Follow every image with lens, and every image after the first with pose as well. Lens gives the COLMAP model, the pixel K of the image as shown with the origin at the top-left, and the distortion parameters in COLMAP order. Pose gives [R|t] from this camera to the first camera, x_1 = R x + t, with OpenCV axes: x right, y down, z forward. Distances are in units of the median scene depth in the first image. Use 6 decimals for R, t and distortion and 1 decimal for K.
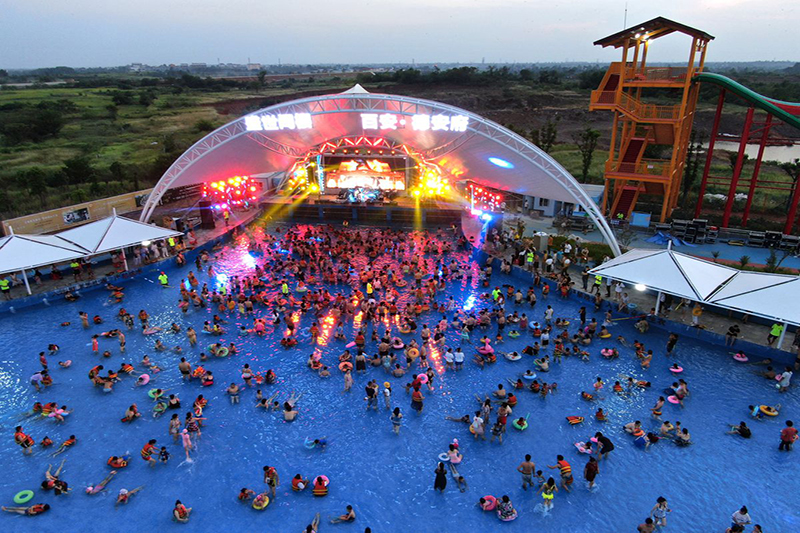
lens RADIAL K [[509.9, 0, 400.0], [0, 509.9, 266.5], [0, 0, 1]] dist [-0.004248, -0.000301]
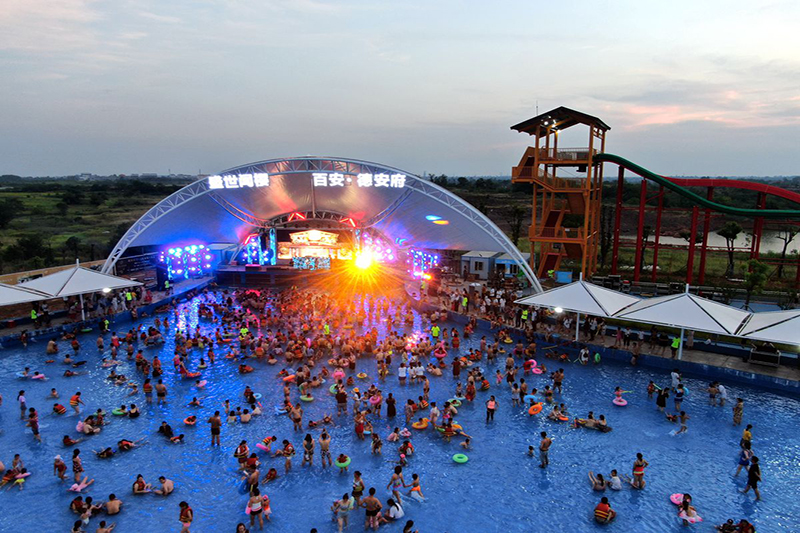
lens RADIAL K [[511.4, 0, 387.9], [0, 511.4, 268.0], [0, 0, 1]] dist [-0.004468, 0.001480]
pose [[0.996793, -0.008183, 0.079605, -0.000708], [0.024070, 0.979350, -0.200732, 0.098952], [-0.076319, 0.202005, 0.976406, -0.064321]]
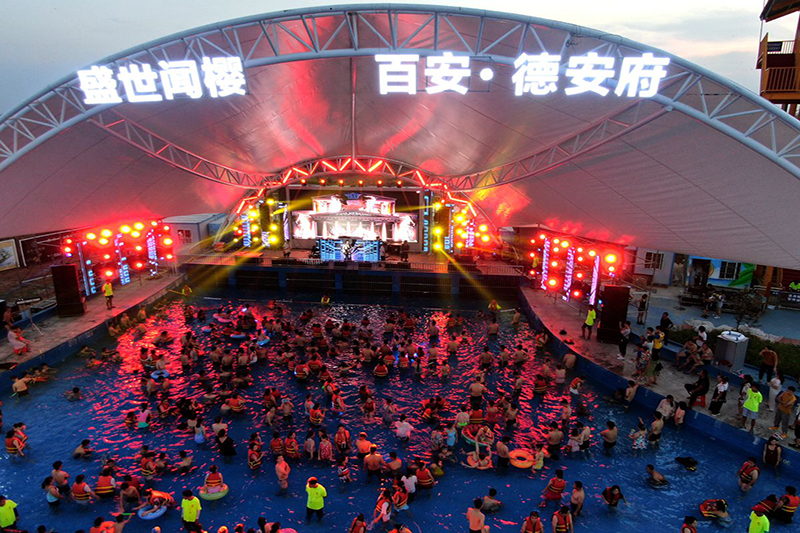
lens RADIAL K [[511.4, 0, 387.9], [0, 511.4, 268.0], [0, 0, 1]] dist [-0.004468, 0.001480]
pose [[0.999490, -0.005251, 0.031485, -0.054400], [0.007920, 0.996327, -0.085265, -0.074151], [-0.030922, 0.085471, 0.995861, 0.433311]]
